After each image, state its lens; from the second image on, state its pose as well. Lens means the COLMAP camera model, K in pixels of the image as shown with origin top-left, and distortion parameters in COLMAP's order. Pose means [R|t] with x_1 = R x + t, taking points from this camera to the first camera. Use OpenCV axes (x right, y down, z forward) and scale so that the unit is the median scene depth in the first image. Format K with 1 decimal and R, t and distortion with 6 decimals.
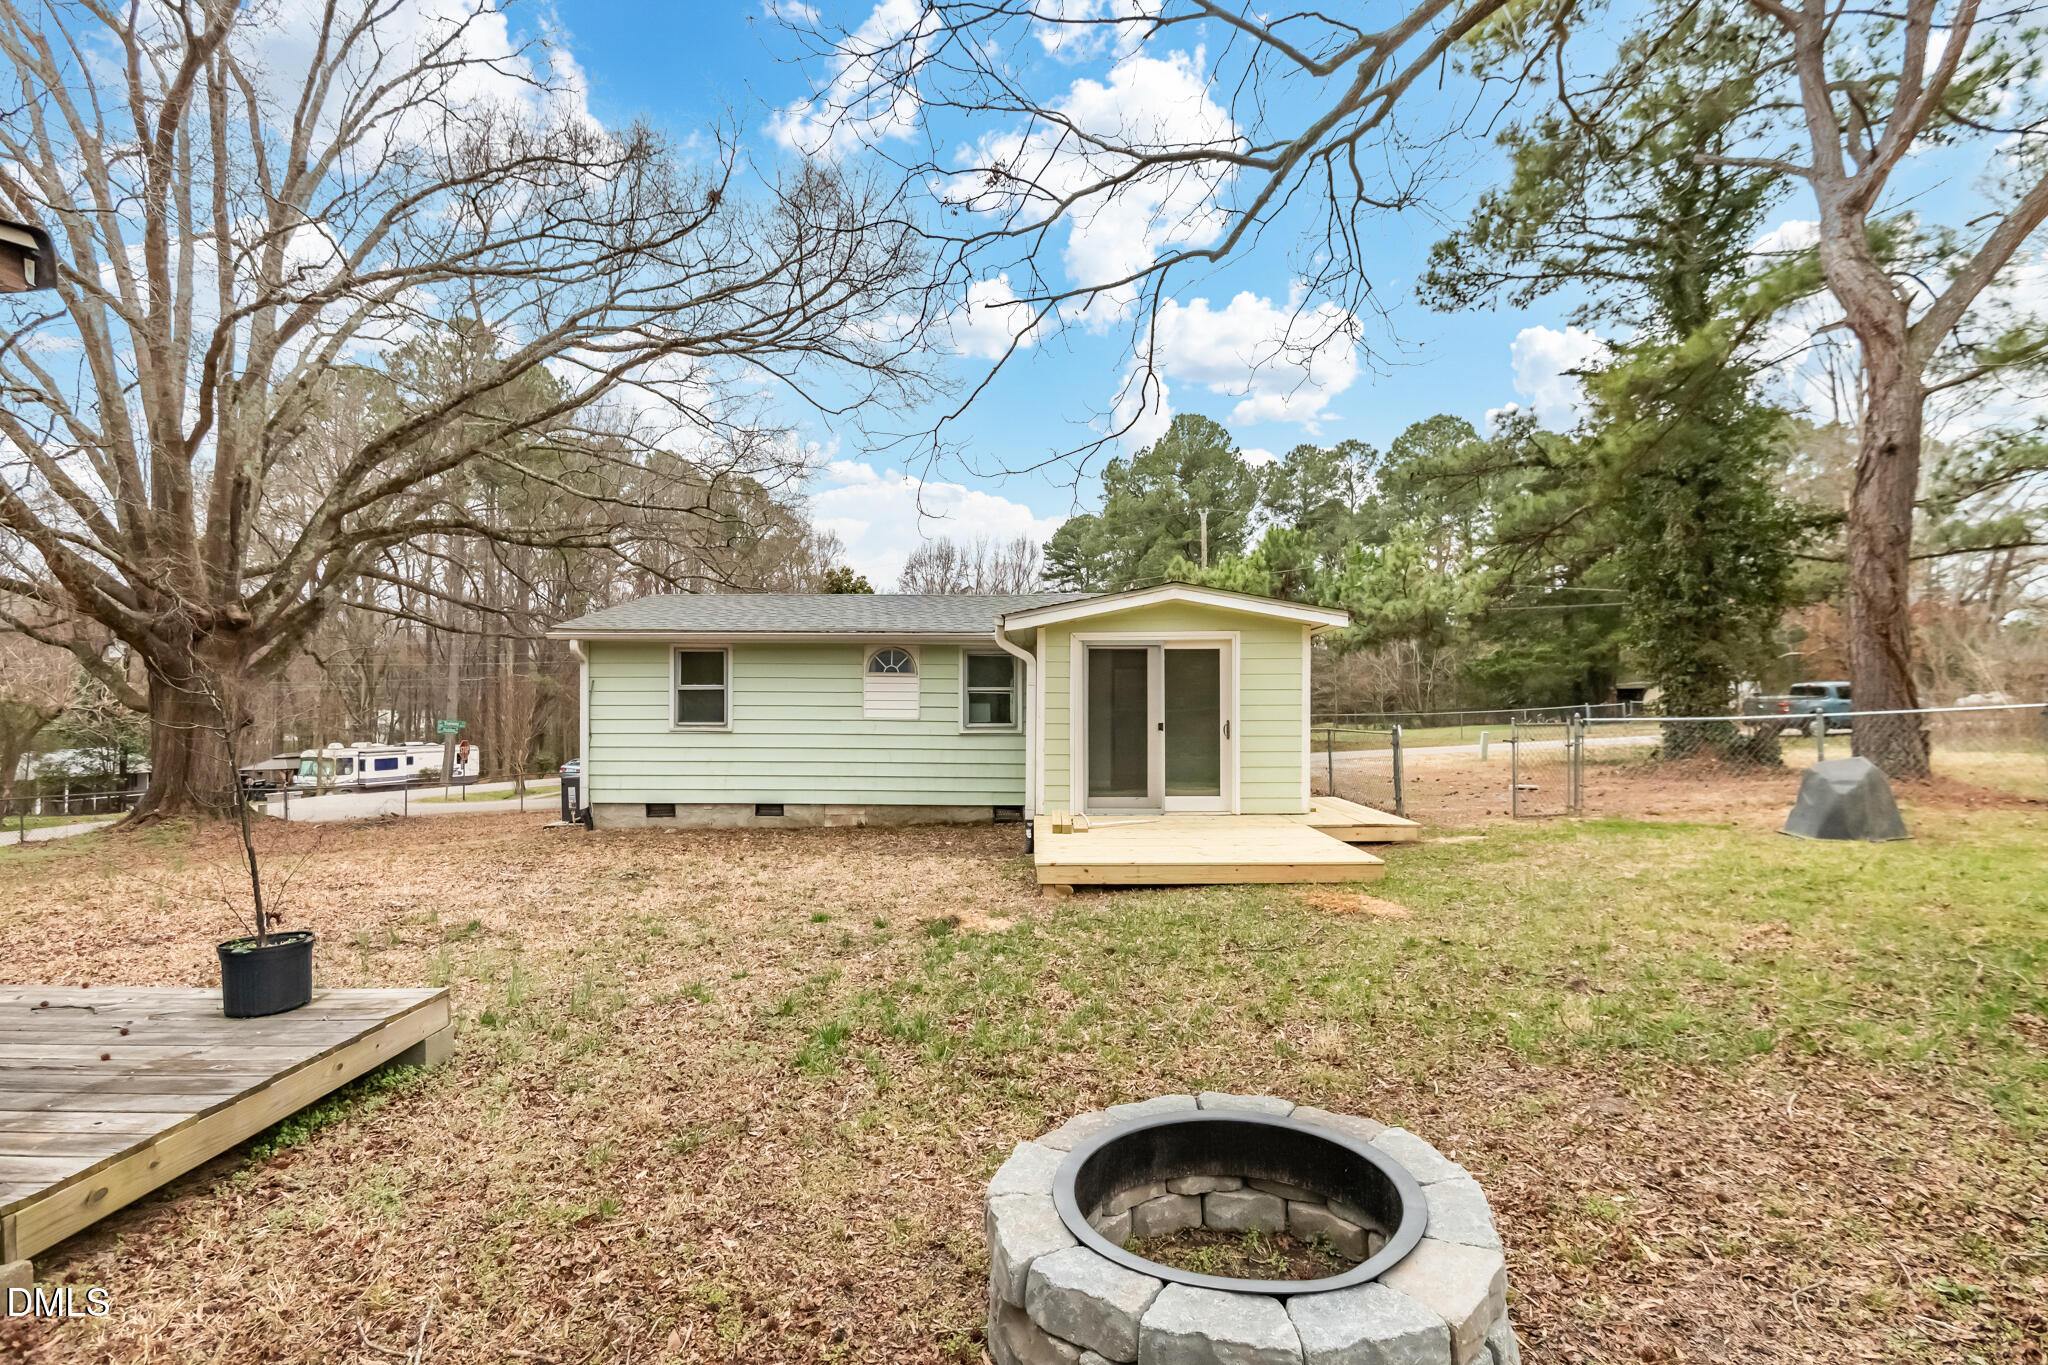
lens RADIAL K [[948.3, 0, 1032.5], [0, 948.3, 692.1], [0, 0, 1]] dist [-0.007136, -0.000495]
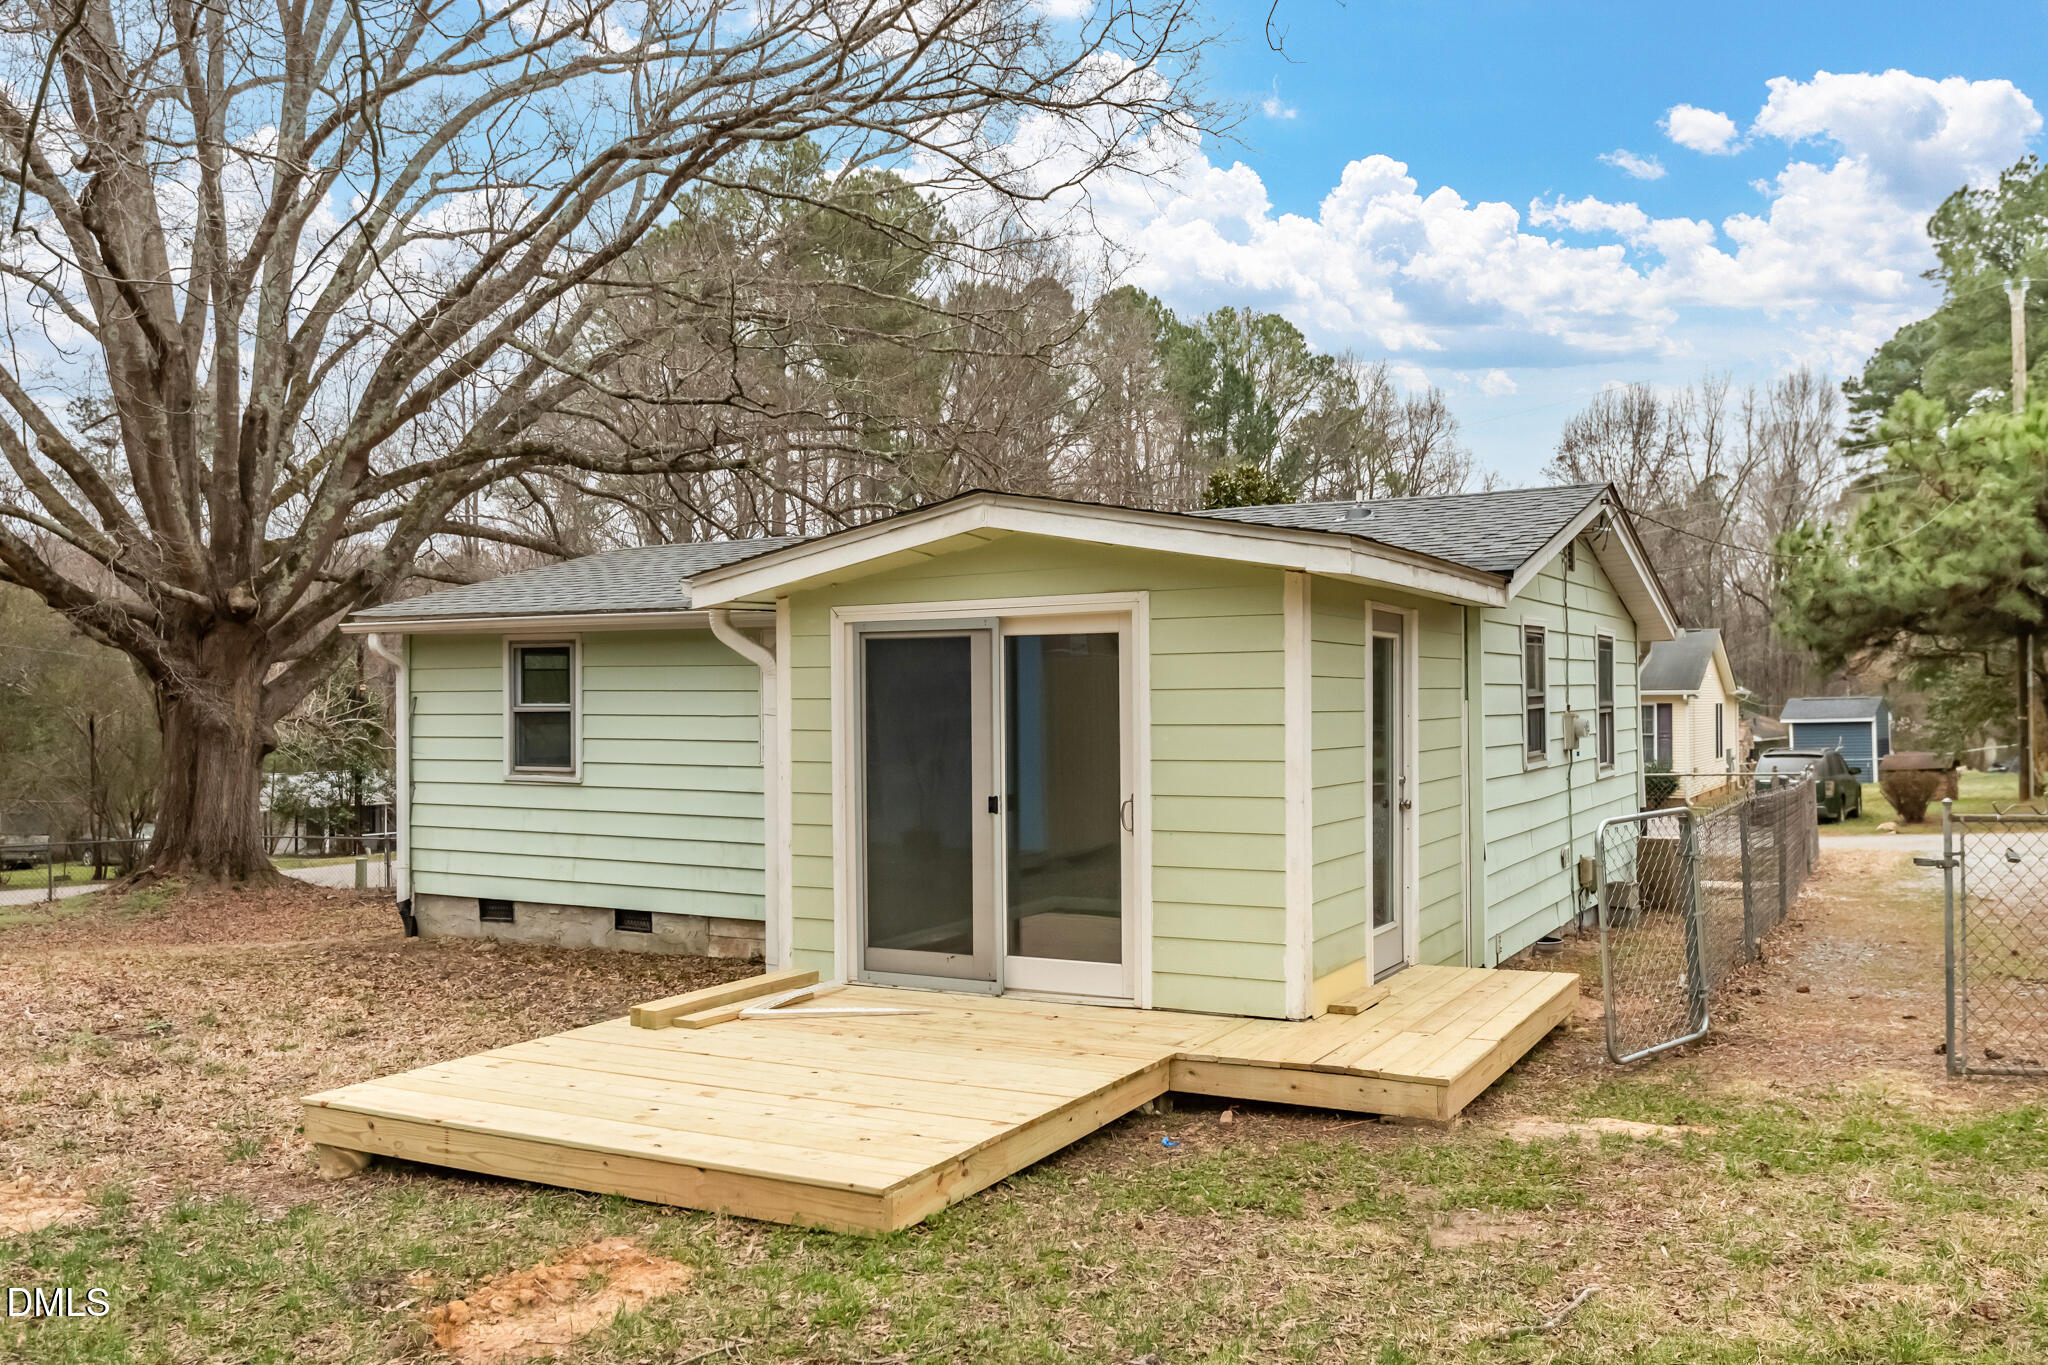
lens RADIAL K [[1655.9, 0, 1025.4], [0, 1655.9, 680.6], [0, 0, 1]] dist [0.007402, -0.008560]
pose [[0.878979, -0.009920, -0.476758, 0.410744], [0.010775, 0.999942, -0.000940, -0.017722], [0.476739, -0.004311, 0.879034, 0.231455]]
